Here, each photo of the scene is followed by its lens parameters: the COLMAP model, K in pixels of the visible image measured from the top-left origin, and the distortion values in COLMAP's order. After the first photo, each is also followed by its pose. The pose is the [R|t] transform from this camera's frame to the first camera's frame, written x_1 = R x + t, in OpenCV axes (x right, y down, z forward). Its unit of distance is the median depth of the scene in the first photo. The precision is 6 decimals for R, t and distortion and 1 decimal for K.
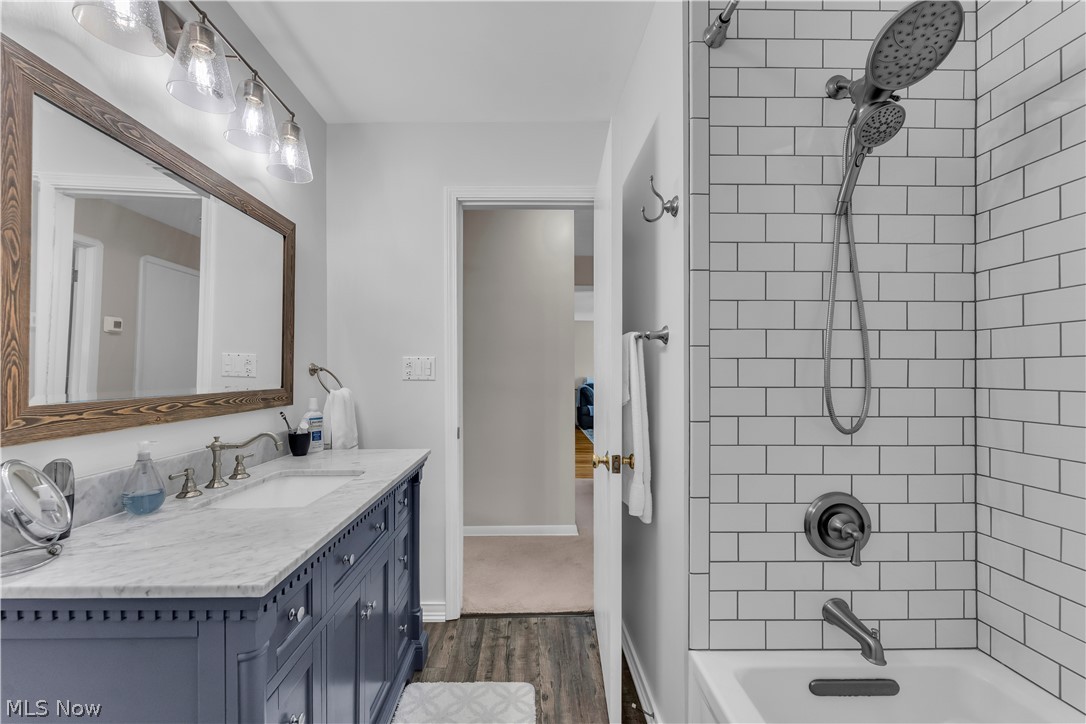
lens RADIAL K [[443.7, 0, 533.0], [0, 443.7, 373.6], [0, 0, 1]] dist [0.000487, -0.000112]
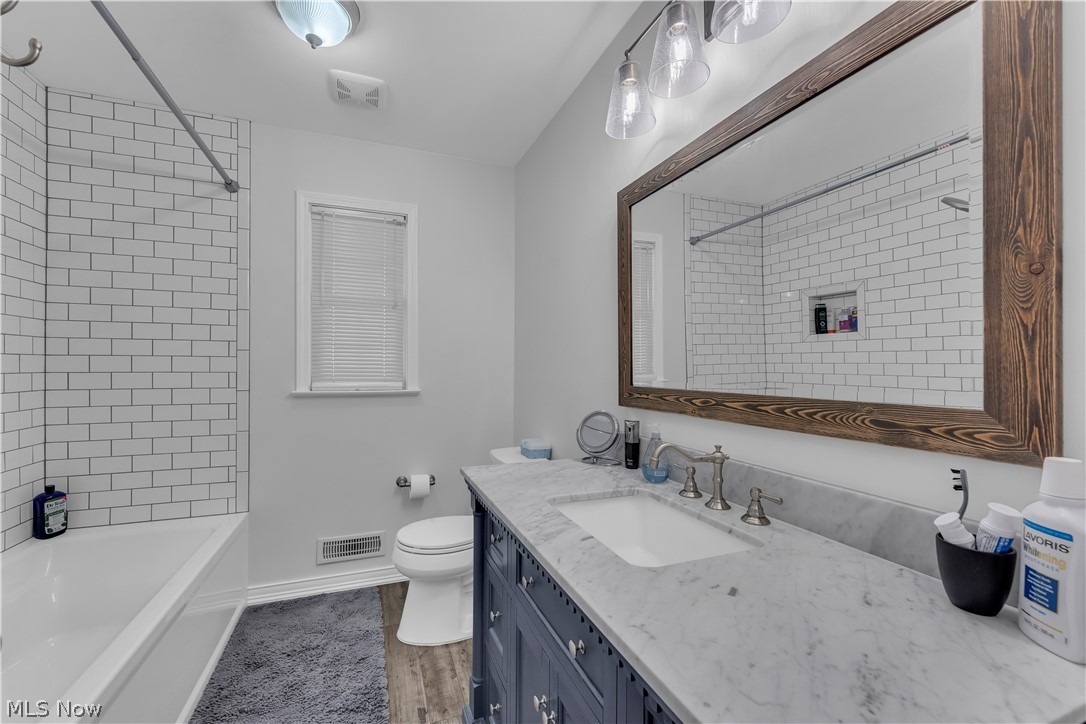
lens RADIAL K [[443.7, 0, 538.5], [0, 443.7, 373.9], [0, 0, 1]] dist [0.000487, -0.000112]
pose [[-0.936561, -0.012087, -0.350297, -0.120056], [-0.017556, 0.999768, 0.012441, 0.006608], [0.350065, 0.017802, -0.936556, 1.638917]]
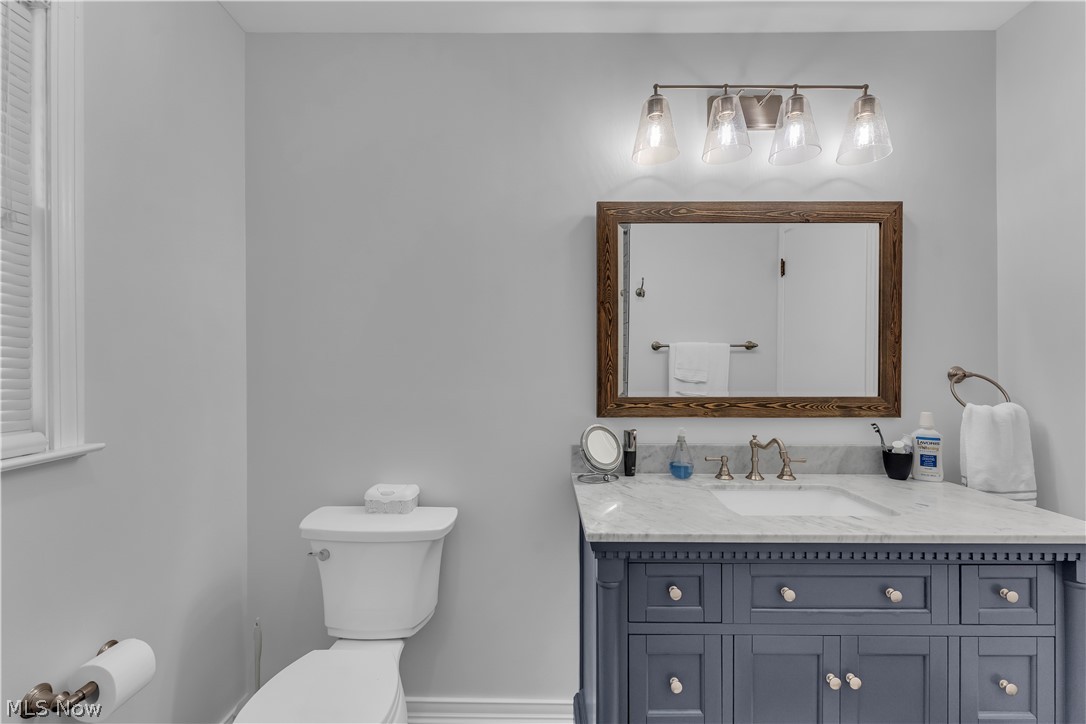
lens RADIAL K [[443.7, 0, 545.2], [0, 443.7, 367.0], [0, 0, 1]] dist [0.000487, -0.000112]
pose [[-0.023199, 0.000886, -0.999730, 0.443300], [-0.004225, 0.999991, 0.000984, -0.032488], [0.999722, 0.004247, -0.023195, 0.485177]]
